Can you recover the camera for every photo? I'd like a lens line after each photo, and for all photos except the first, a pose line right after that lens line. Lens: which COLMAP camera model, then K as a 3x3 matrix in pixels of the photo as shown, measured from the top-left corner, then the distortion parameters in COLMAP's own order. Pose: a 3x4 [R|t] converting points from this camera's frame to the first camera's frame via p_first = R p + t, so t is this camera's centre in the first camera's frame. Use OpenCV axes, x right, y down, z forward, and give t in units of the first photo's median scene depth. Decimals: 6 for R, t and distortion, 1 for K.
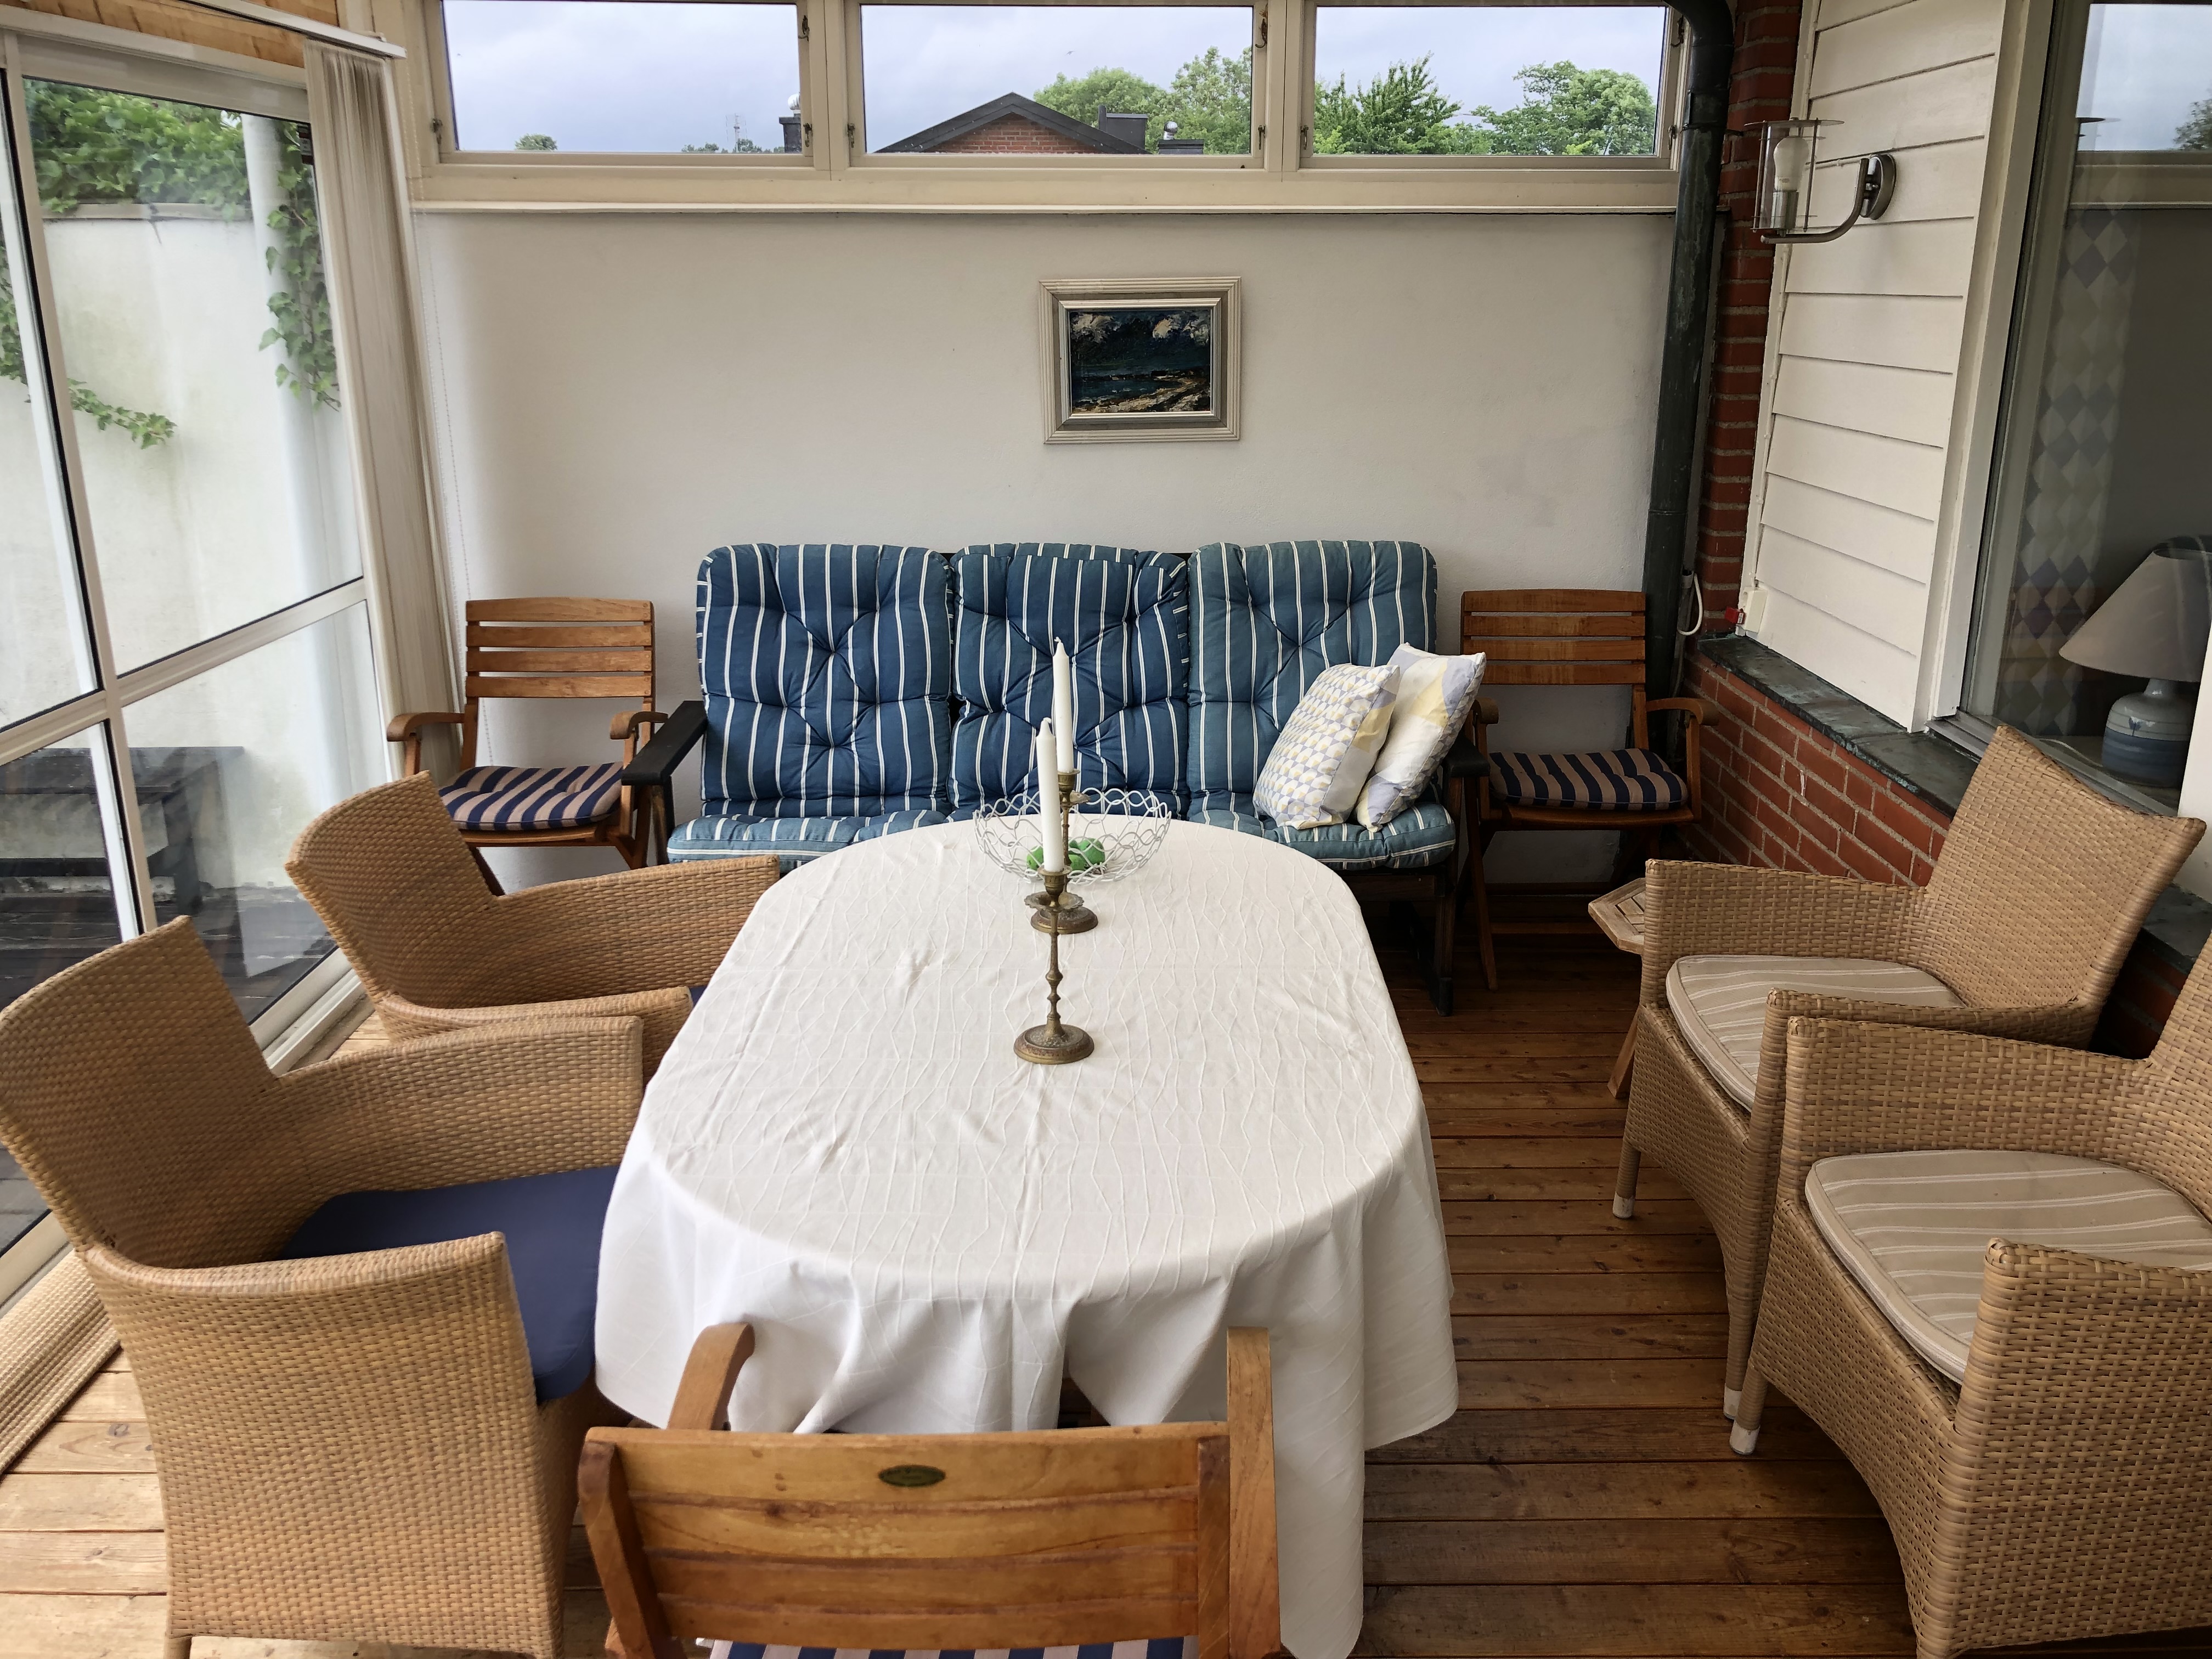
lens RADIAL K [[1823.7, 0, 1103.4], [0, 1823.7, 799.2], [0, 0, 1]] dist [0.010491, 0.008916]
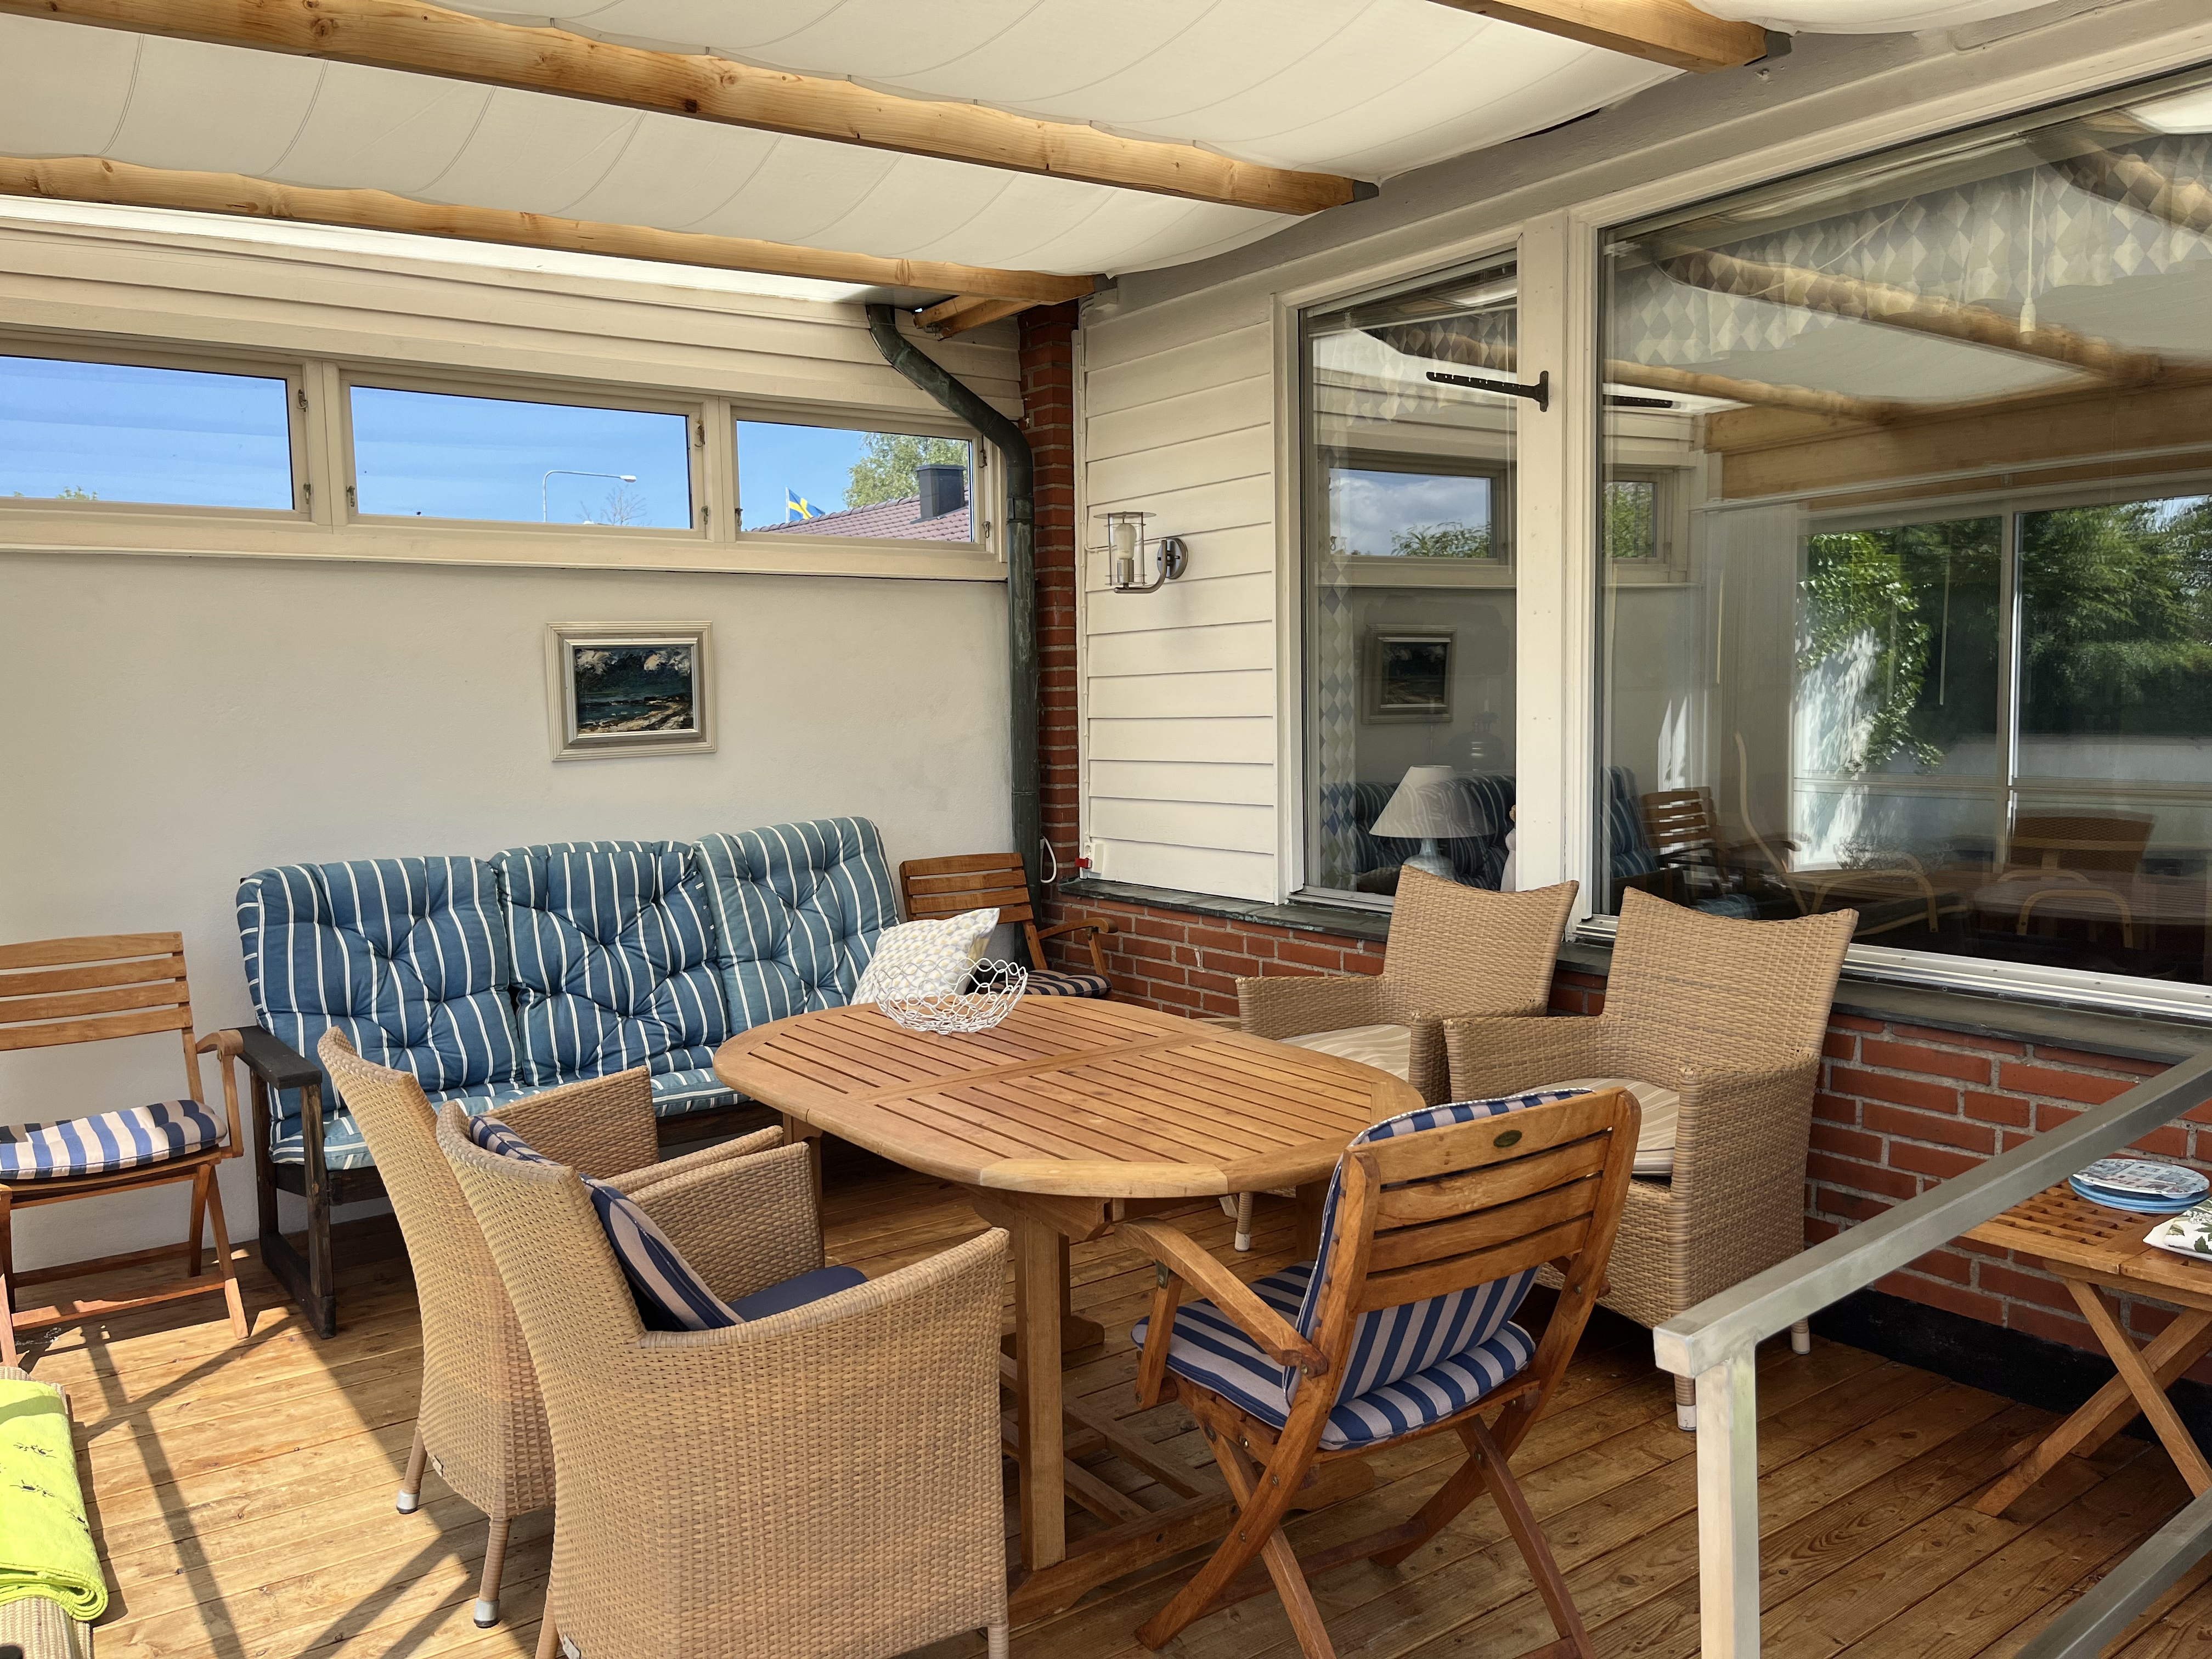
lens RADIAL K [[1652.6, 0, 1106.0], [0, 1652.6, 829.5], [0, 0, 1]] dist [0.000084, -0.004832]
pose [[0.808000, -0.061271, 0.585988, -0.368156], [0.183320, 0.971355, -0.151209, 0.066140], [-0.559937, 0.229600, 0.796087, -0.000559]]
